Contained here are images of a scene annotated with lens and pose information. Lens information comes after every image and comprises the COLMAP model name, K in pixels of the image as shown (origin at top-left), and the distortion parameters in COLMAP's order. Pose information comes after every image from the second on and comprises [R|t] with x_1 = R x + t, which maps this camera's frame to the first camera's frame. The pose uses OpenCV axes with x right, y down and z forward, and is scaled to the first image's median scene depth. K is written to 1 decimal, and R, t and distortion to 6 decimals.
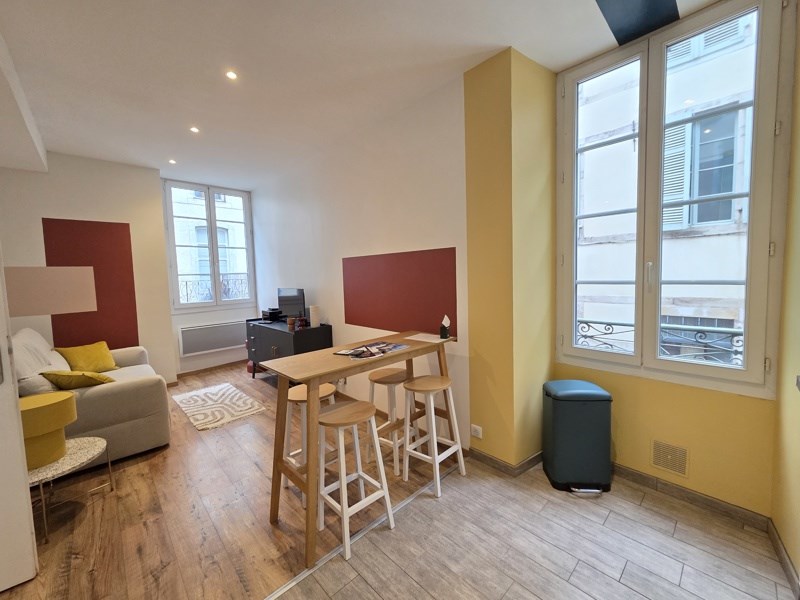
lens RADIAL K [[327.5, 0, 403.5], [0, 327.5, 297.0], [0, 0, 1]] dist [-0.000833, 0.000031]
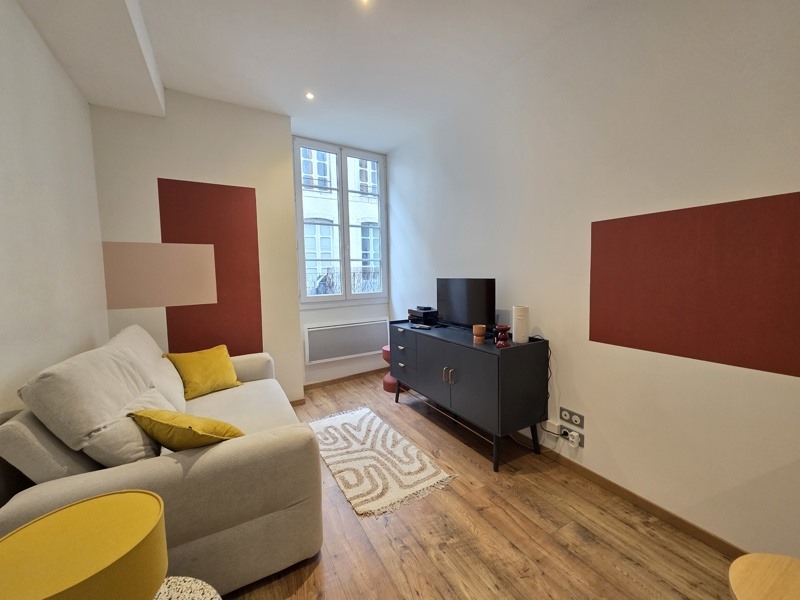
lens RADIAL K [[325.1, 0, 403.0], [0, 325.1, 298.4], [0, 0, 1]] dist [0.000016, -0.000363]
pose [[0.971297, 0.028398, -0.236168, -0.330059], [-0.025690, 0.999564, 0.014536, 0.008654], [0.236478, -0.008052, 0.971603, 0.358583]]
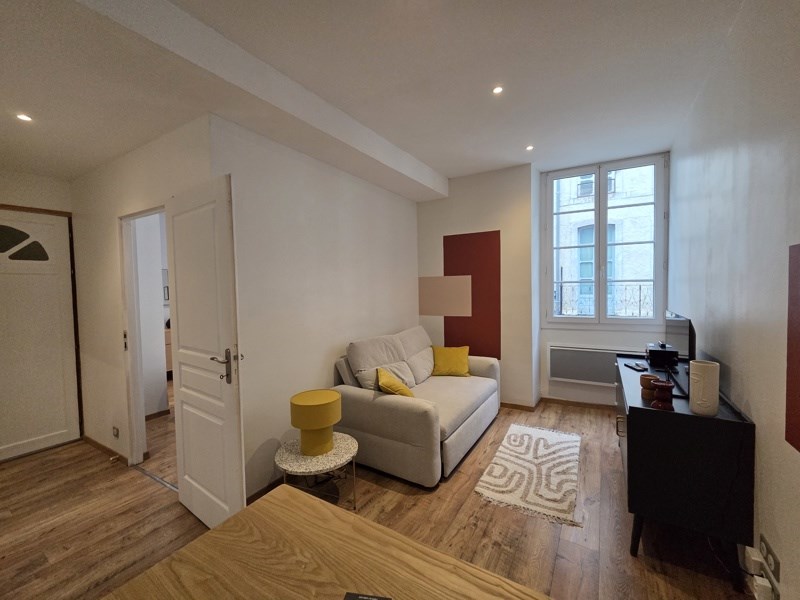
lens RADIAL K [[325.1, 0, 403.0], [0, 325.1, 298.4], [0, 0, 1]] dist [0.000016, -0.000363]
pose [[0.261278, 0.059497, -0.963428, 0.027632], [-0.056892, 0.997313, 0.046160, -0.052003], [0.963586, 0.042751, 0.263960, 0.484849]]
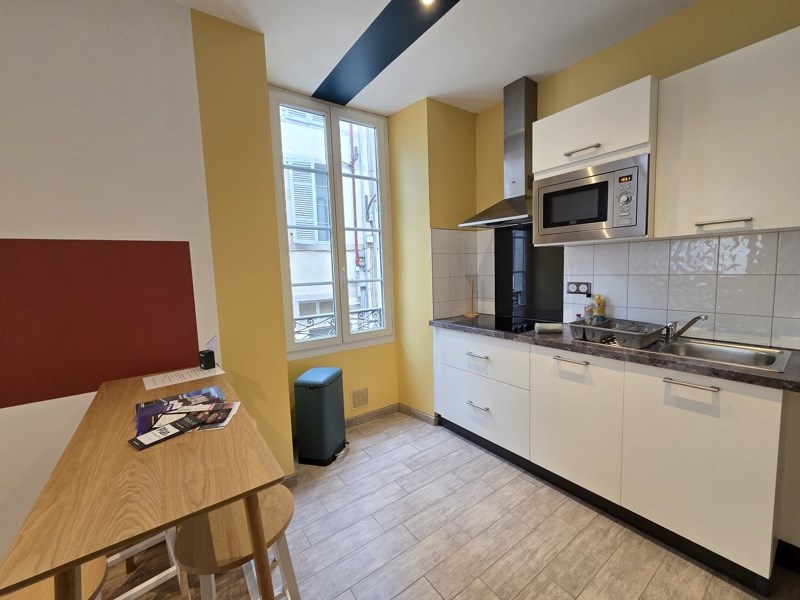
lens RADIAL K [[327.5, 0, 403.5], [0, 327.5, 297.0], [0, 0, 1]] dist [-0.000833, 0.000031]
pose [[0.137201, -0.065735, 0.988360, -1.412676], [0.097206, 0.993873, 0.052608, -0.067758], [-0.985762, 0.088857, 0.142750, 1.281041]]
